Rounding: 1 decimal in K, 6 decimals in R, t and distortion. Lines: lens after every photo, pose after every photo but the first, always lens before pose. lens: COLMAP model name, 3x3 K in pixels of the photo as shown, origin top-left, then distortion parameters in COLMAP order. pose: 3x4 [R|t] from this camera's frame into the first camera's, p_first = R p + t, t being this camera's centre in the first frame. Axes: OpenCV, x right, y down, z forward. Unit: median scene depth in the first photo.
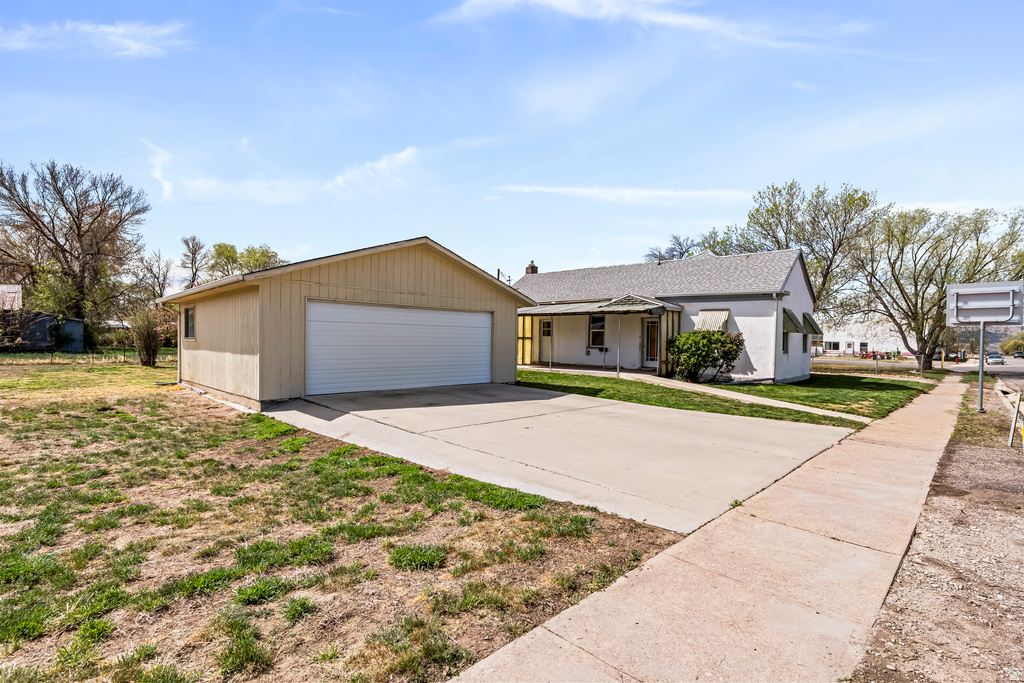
lens RADIAL K [[474.2, 0, 513.9], [0, 474.2, 345.3], [0, 0, 1]] dist [-0.017180, 0.002637]
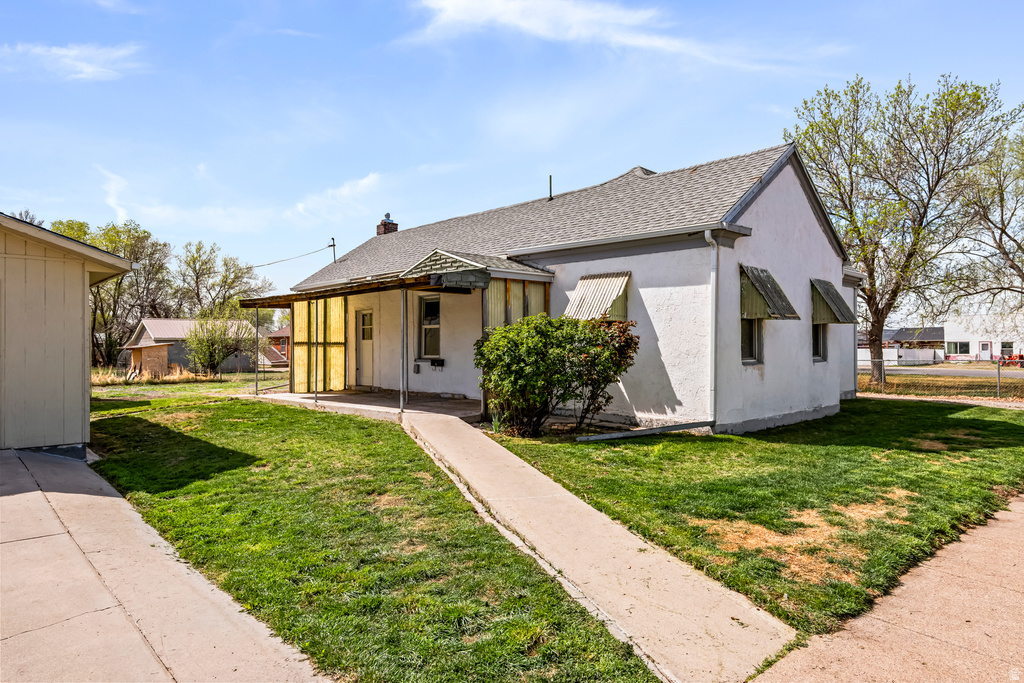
lens RADIAL K [[624.6, 0, 509.7], [0, 624.6, 339.6], [0, 0, 1]] dist [-0.001438, 0.001428]
pose [[0.998767, -0.020013, -0.045433, 0.266205], [0.018826, 0.999474, -0.026397, 0.003094], [0.045937, 0.025509, 0.998619, 0.277439]]
